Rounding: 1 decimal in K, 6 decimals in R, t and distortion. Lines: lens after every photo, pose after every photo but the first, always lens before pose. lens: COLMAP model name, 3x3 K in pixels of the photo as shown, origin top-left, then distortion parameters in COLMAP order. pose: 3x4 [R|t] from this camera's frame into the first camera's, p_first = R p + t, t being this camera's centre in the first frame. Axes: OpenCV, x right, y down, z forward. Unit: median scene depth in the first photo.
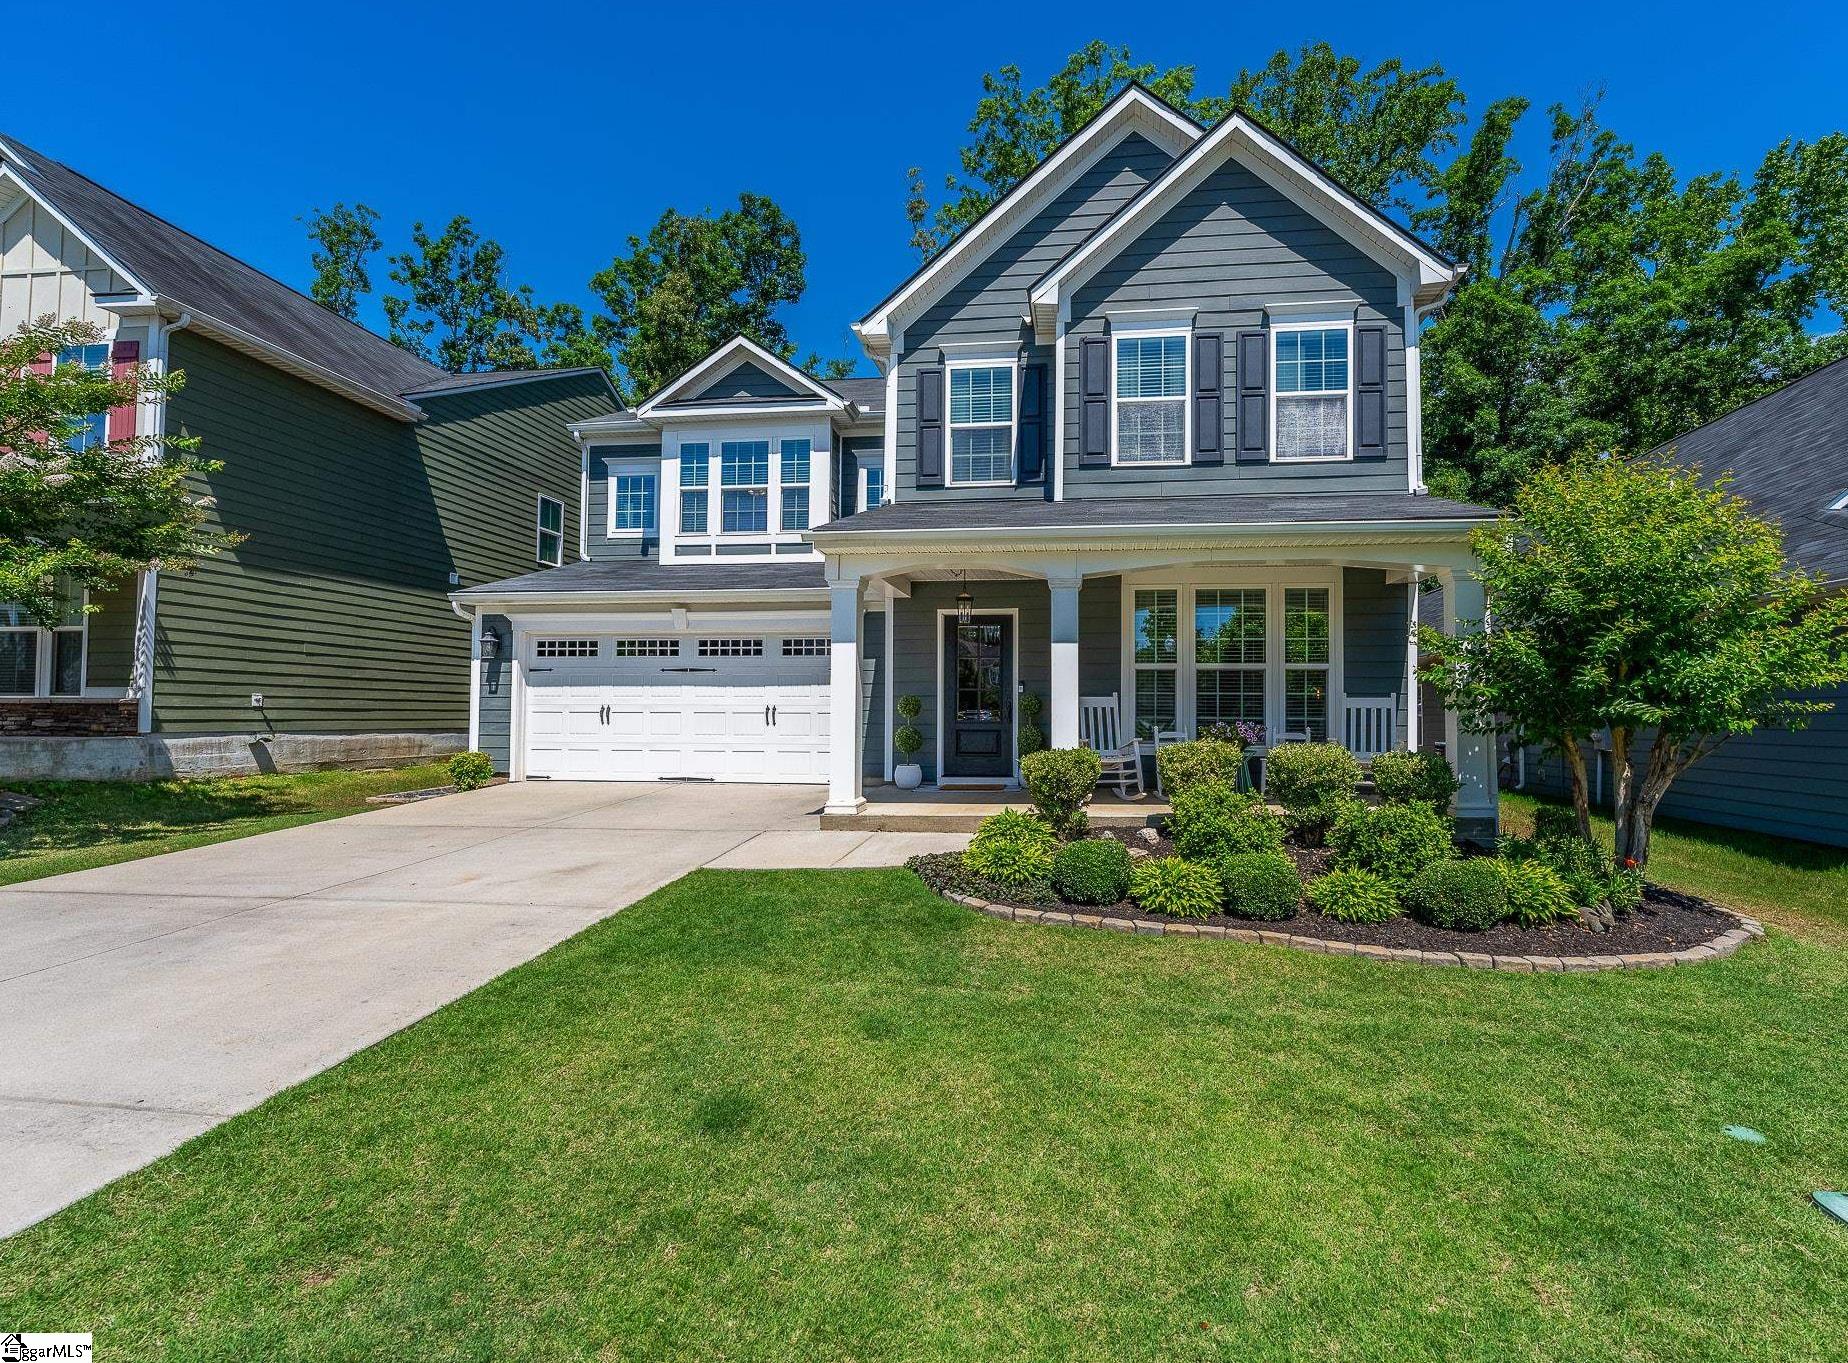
lens RADIAL K [[861.8, 0, 962.0], [0, 861.8, 687.6], [0, 0, 1]] dist [-0.000682, 0.000053]
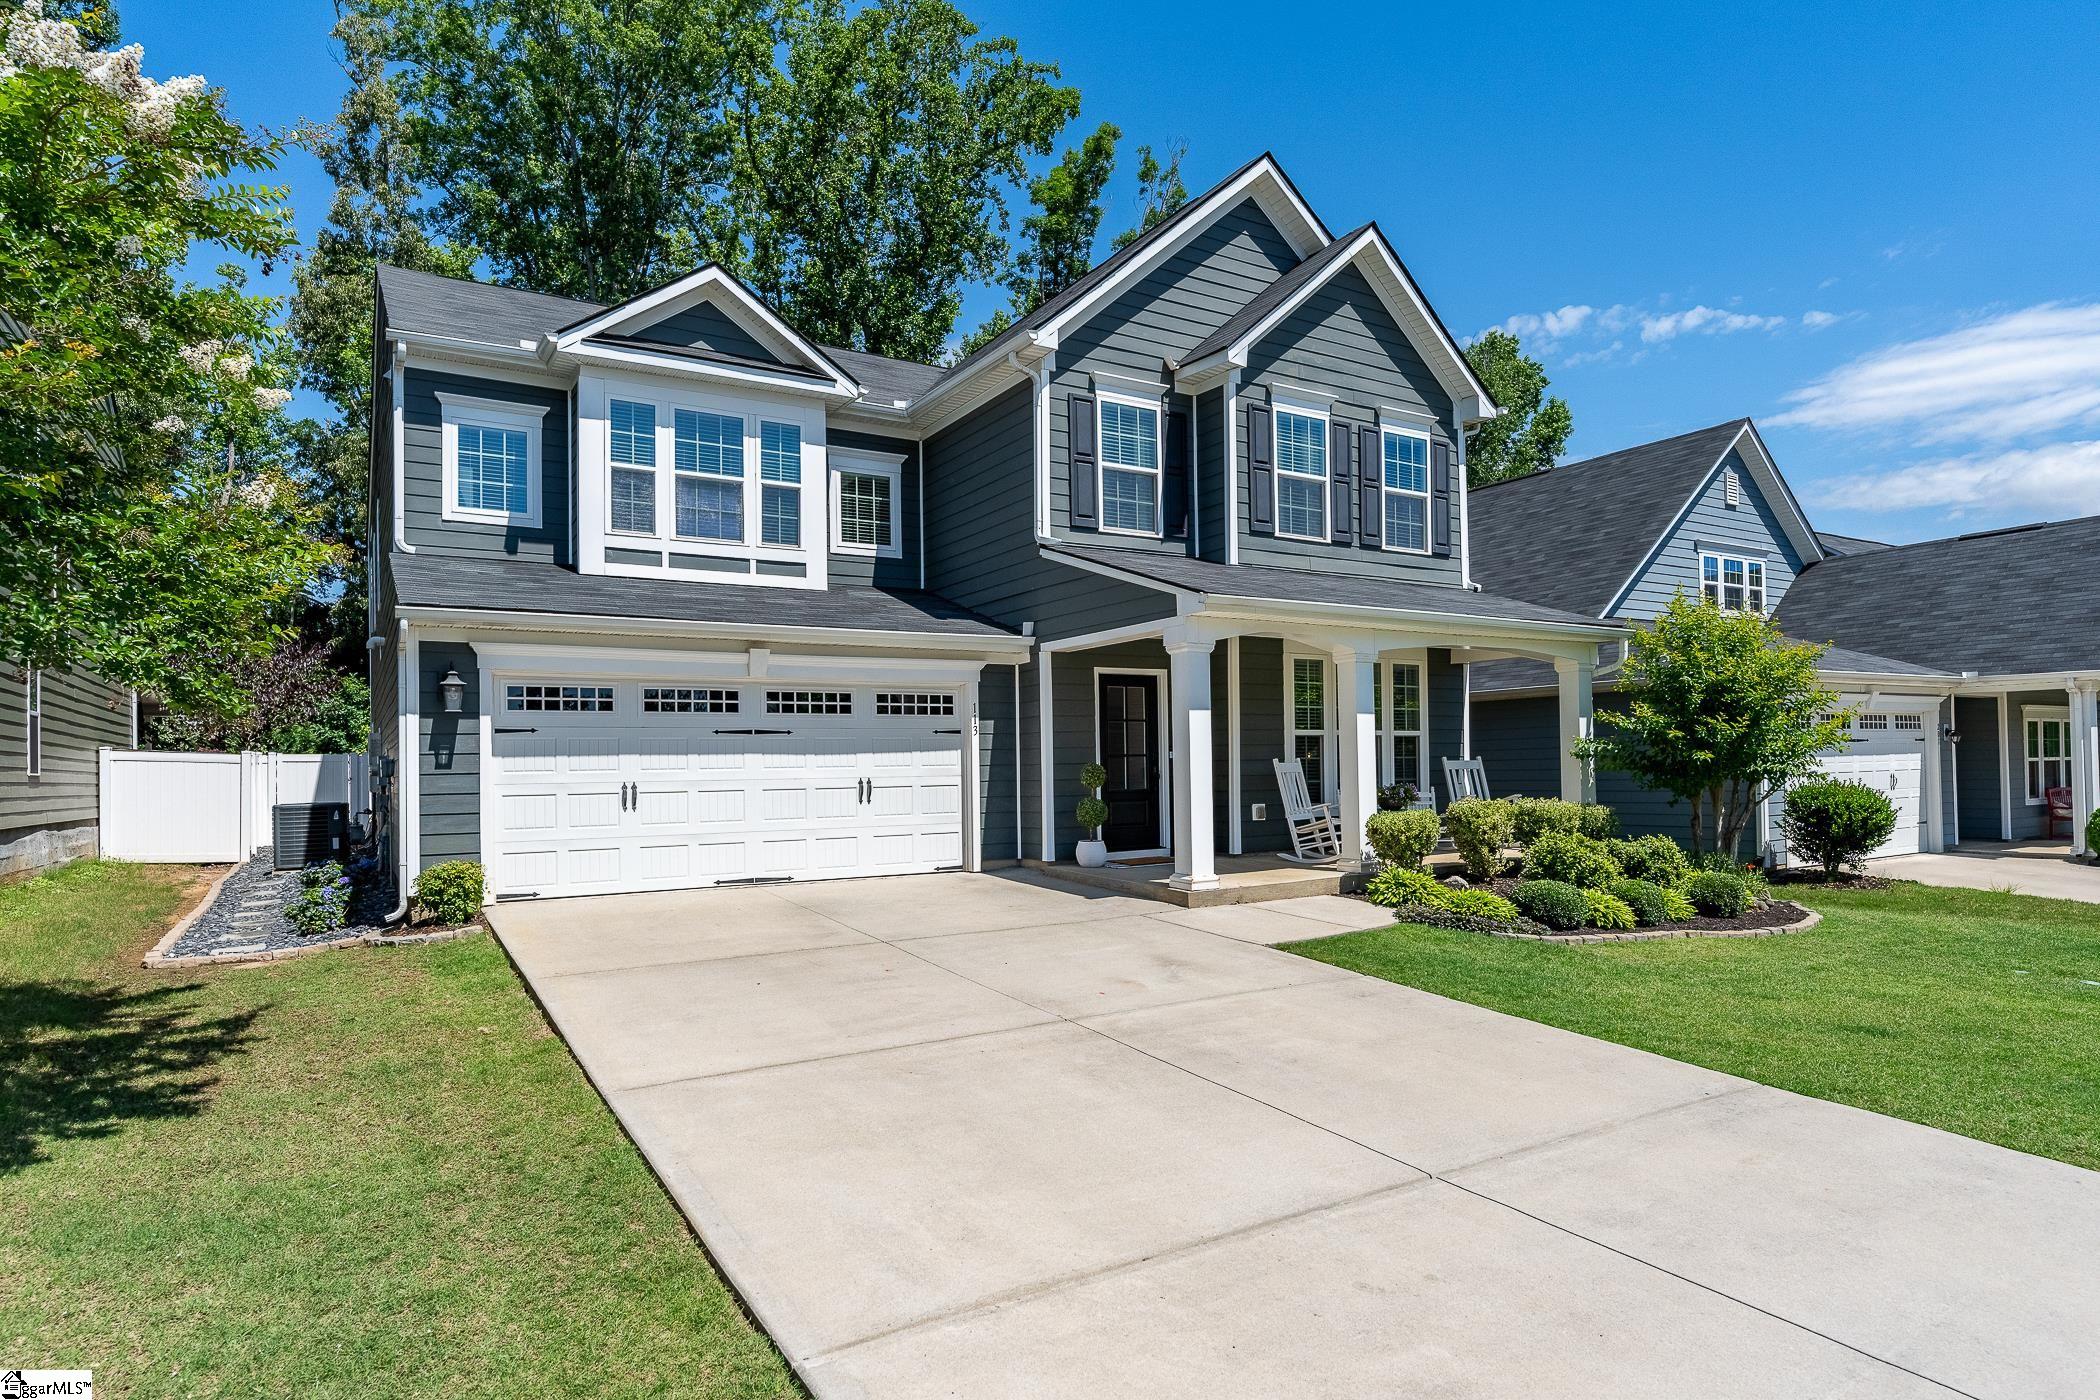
lens RADIAL K [[1162.5, 0, 1049.9], [0, 1162.5, 759.7], [0, 0, 1]] dist [-0.001529, -0.000108]
pose [[0.790071, -0.011221, 0.612912, -0.897304], [0.001770, 0.999870, 0.016024, -0.015053], [-0.613012, -0.011575, 0.789989, 0.076738]]
